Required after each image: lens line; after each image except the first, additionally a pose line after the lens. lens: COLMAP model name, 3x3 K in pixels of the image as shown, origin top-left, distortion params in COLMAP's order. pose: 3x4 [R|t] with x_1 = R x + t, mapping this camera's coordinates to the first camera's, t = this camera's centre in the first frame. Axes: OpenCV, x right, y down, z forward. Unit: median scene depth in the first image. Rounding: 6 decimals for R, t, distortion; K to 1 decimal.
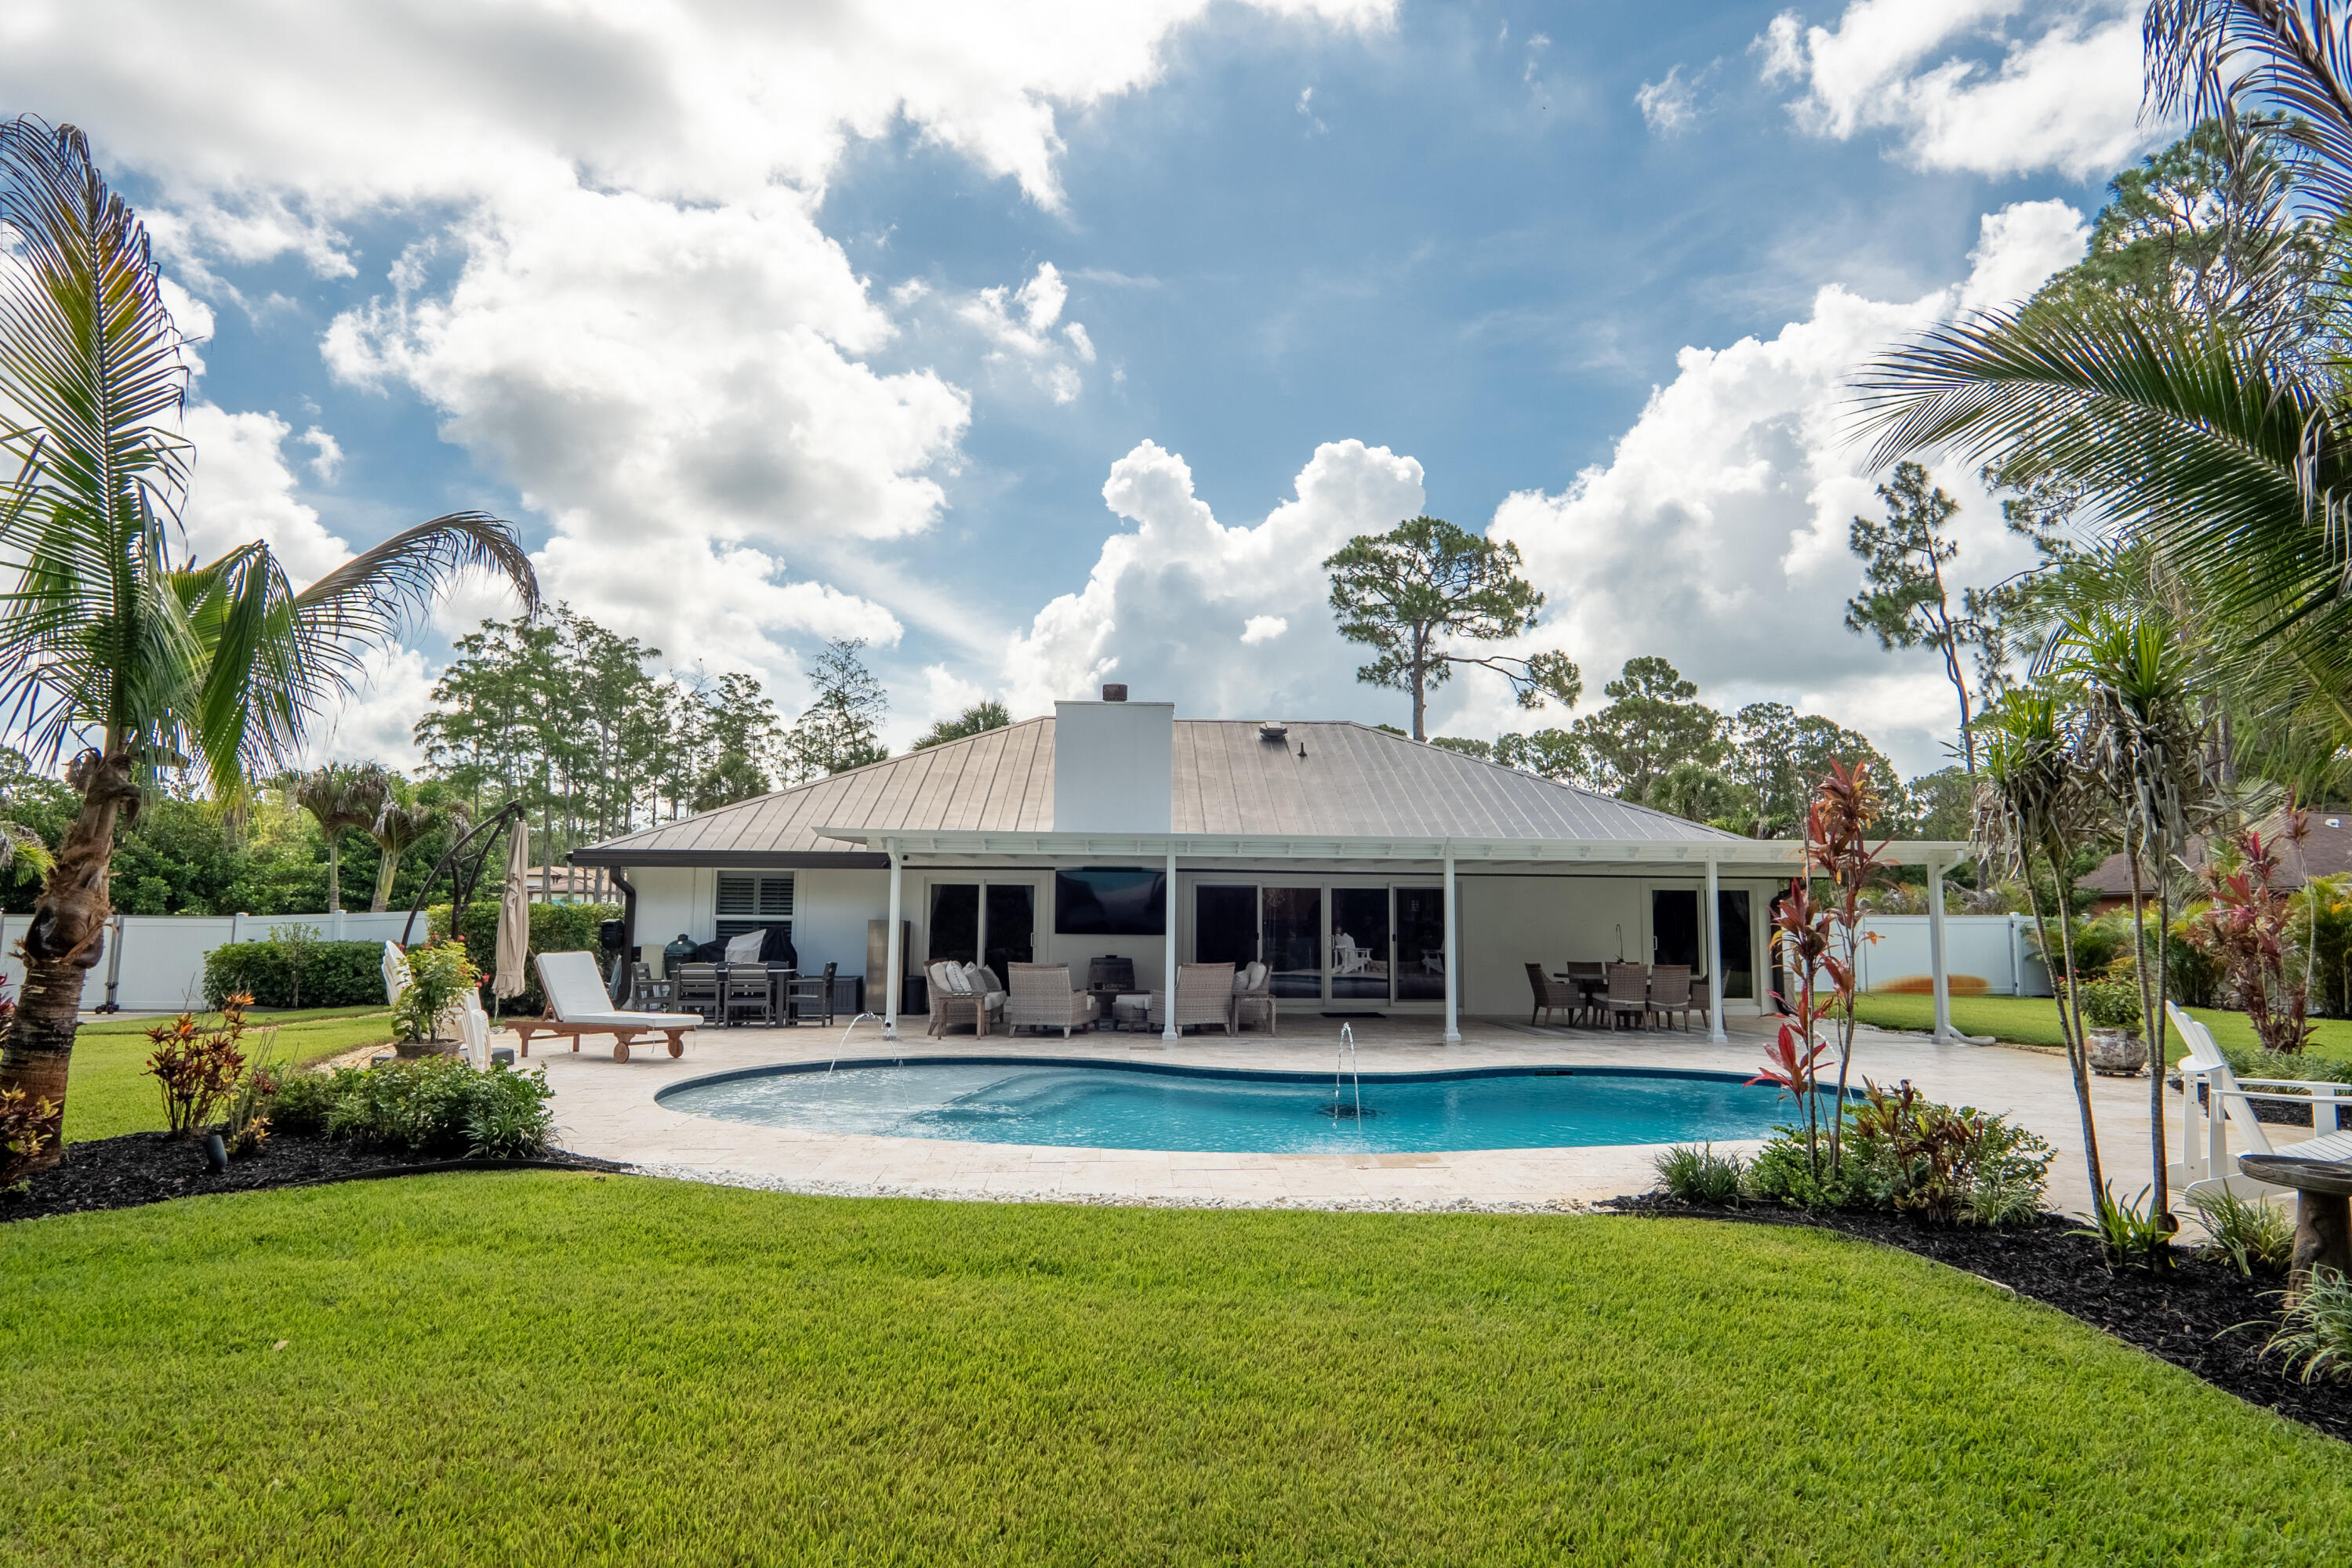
lens RADIAL K [[1204.1, 0, 1181.7], [0, 1204.1, 907.7], [0, 0, 1]] dist [0.000391, 0.000059]
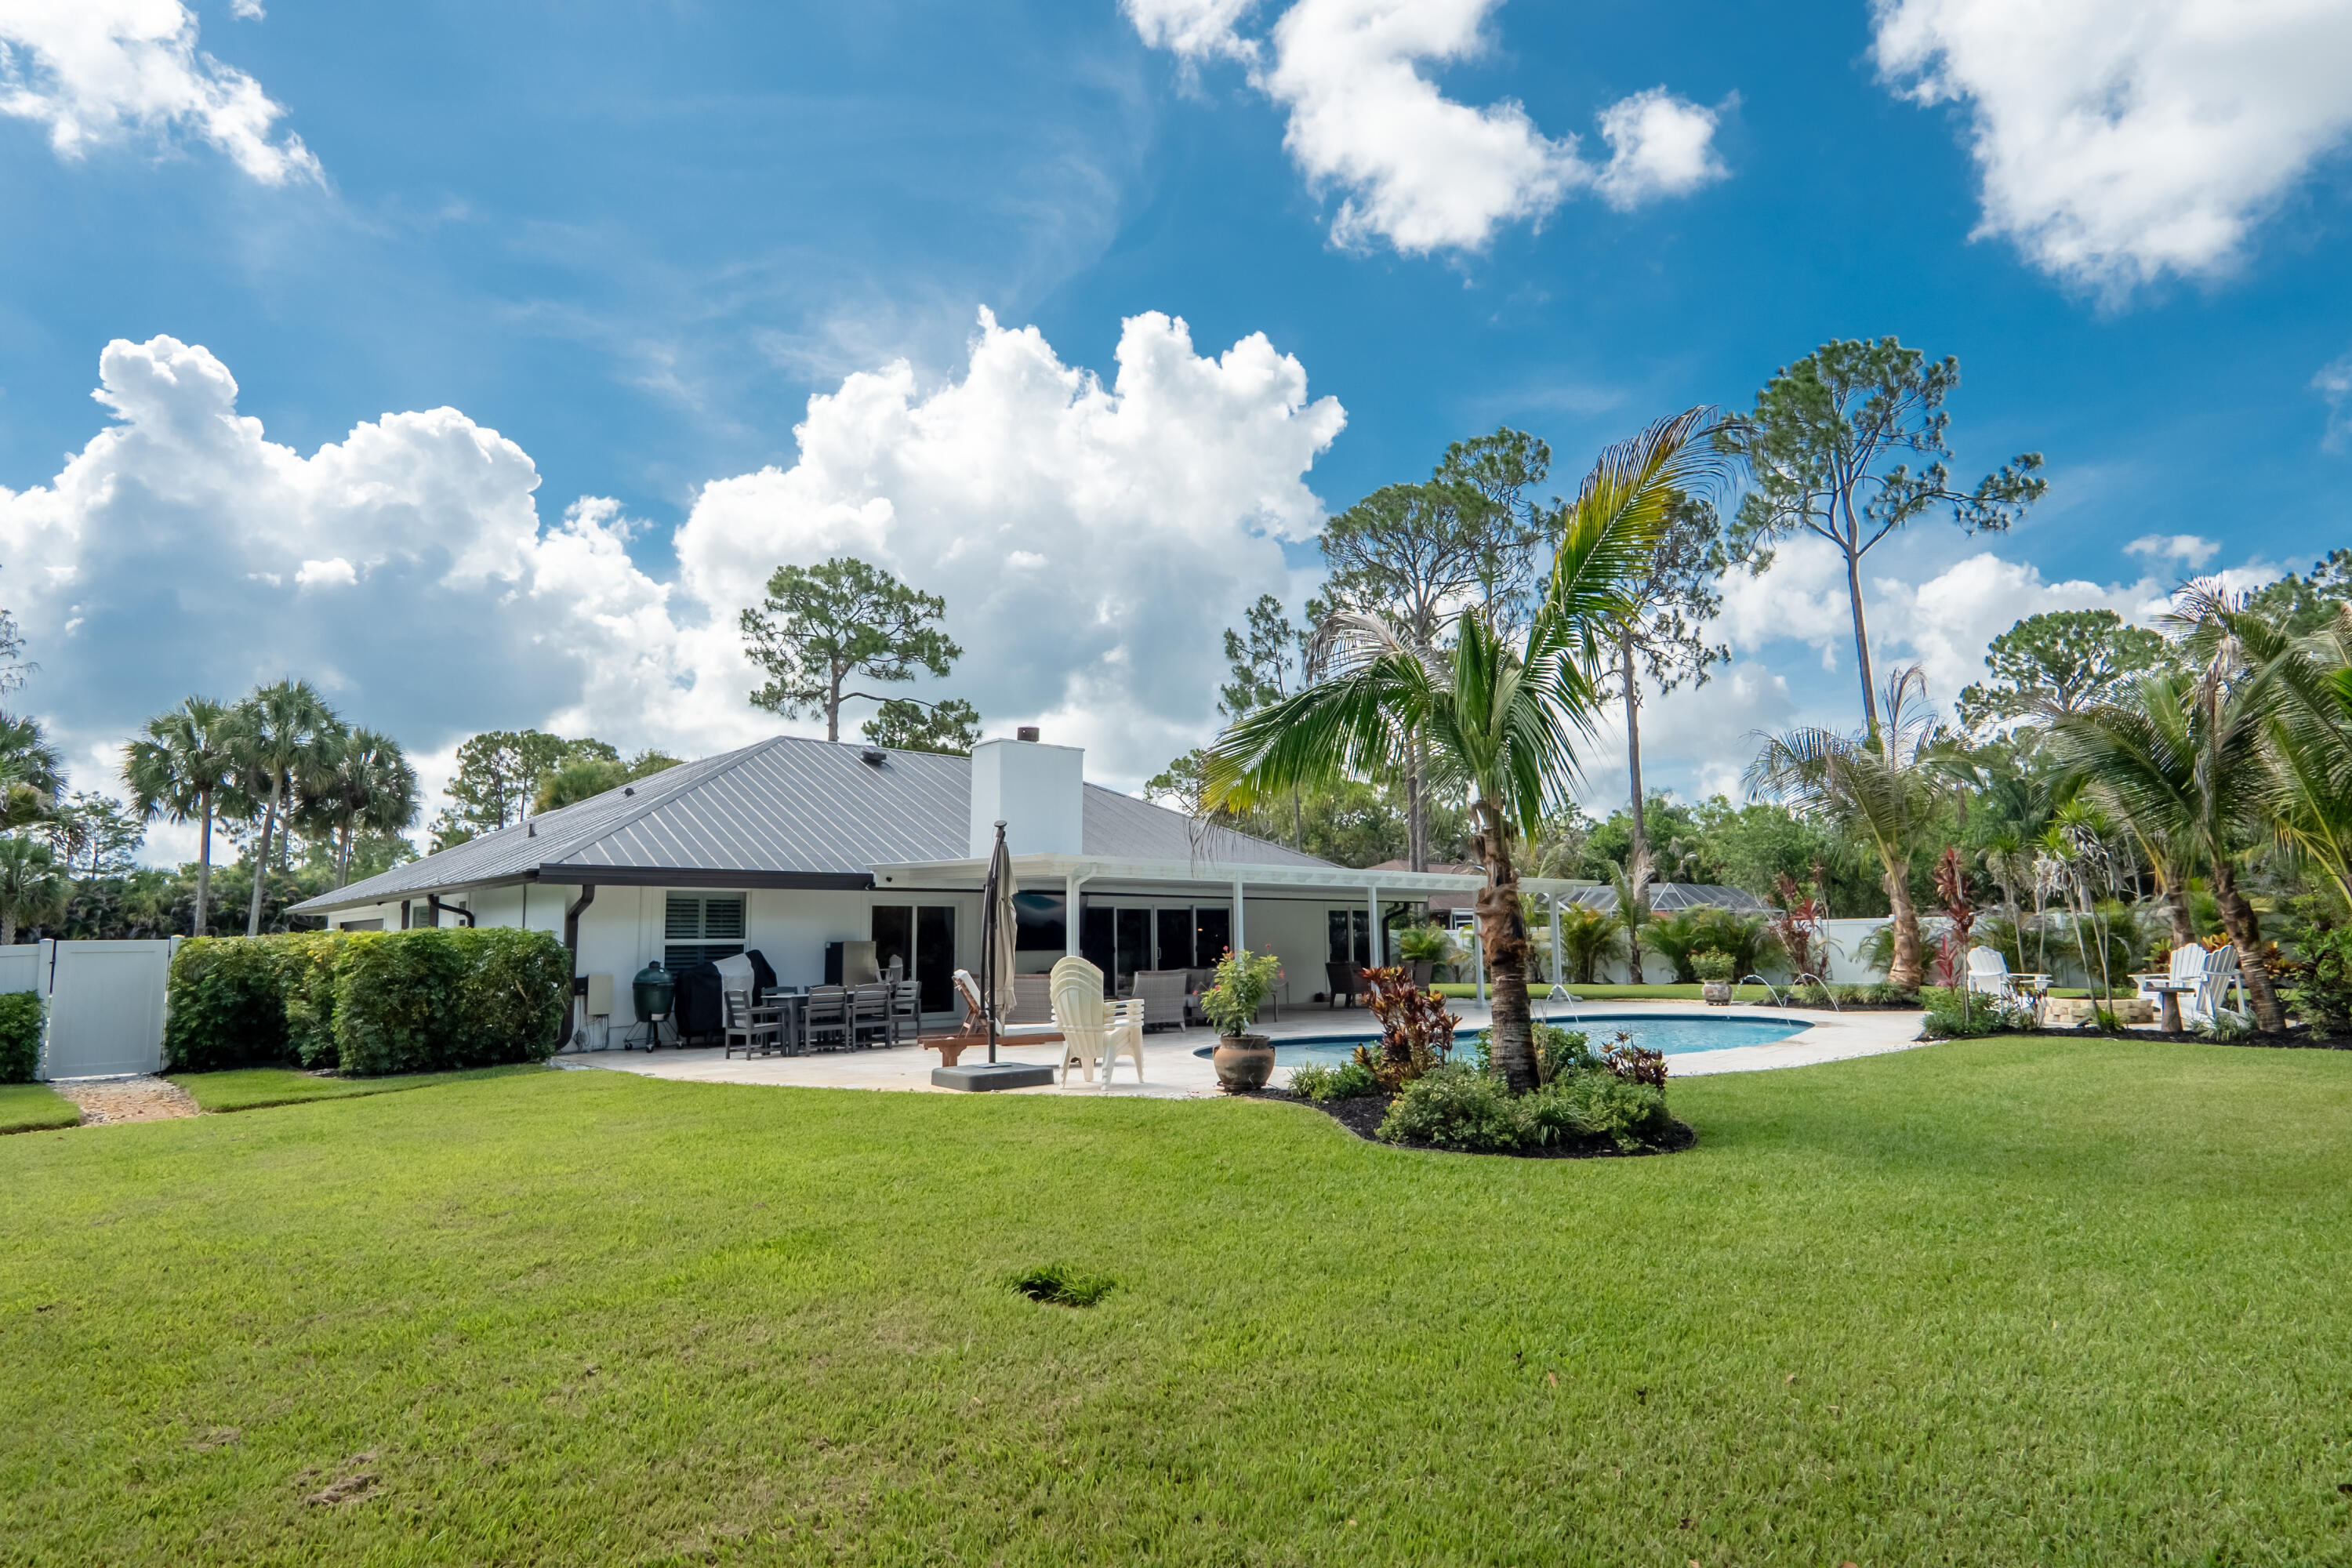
lens RADIAL K [[1249.2, 0, 1165.6], [0, 1249.2, 787.3], [0, 0, 1]] dist [-0.035631, 0.000212]
pose [[0.766300, 0.057317, 0.639921, -0.670459], [0.021152, 0.993222, -0.114290, 0.006413], [-0.642134, 0.101116, 0.759894, 0.040661]]
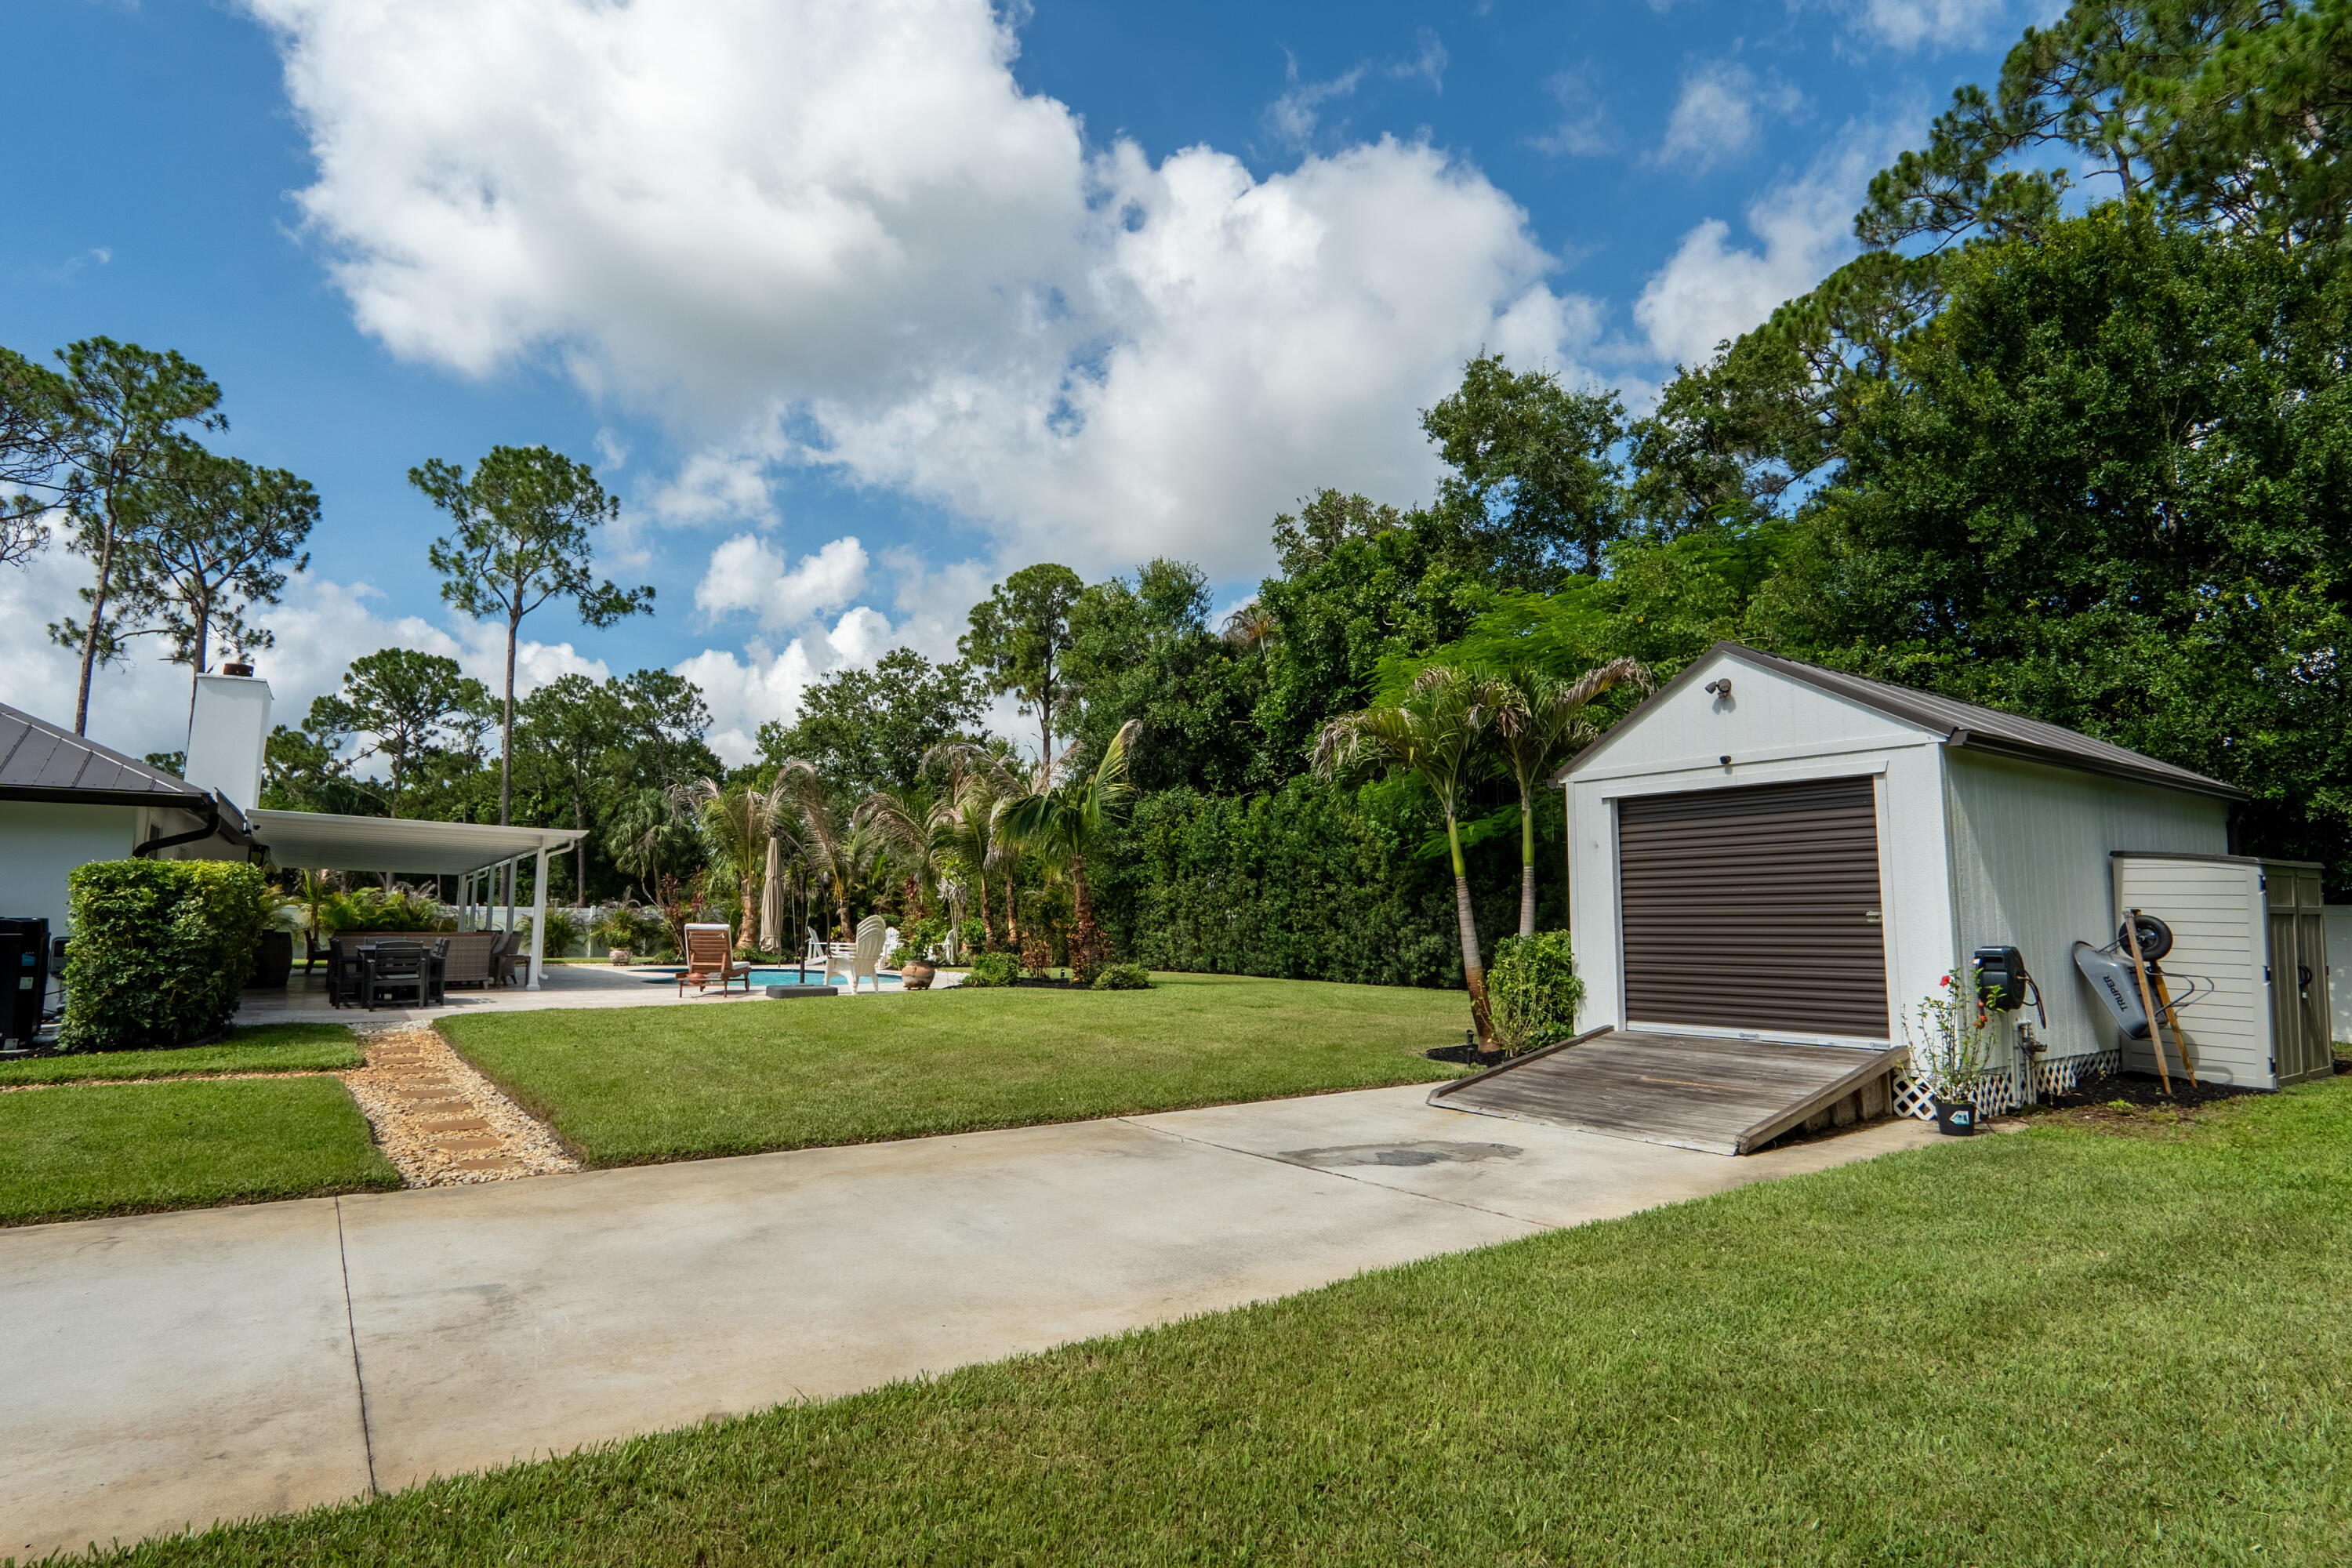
lens RADIAL K [[1249.2, 0, 1165.6], [0, 1249.2, 787.3], [0, 0, 1]] dist [-0.035631, 0.000212]
pose [[-0.501357, 0.085801, 0.860976, -1.242163], [-0.012656, 0.994237, -0.106450, 0.019416], [-0.865148, -0.064266, -0.497382, 0.792239]]
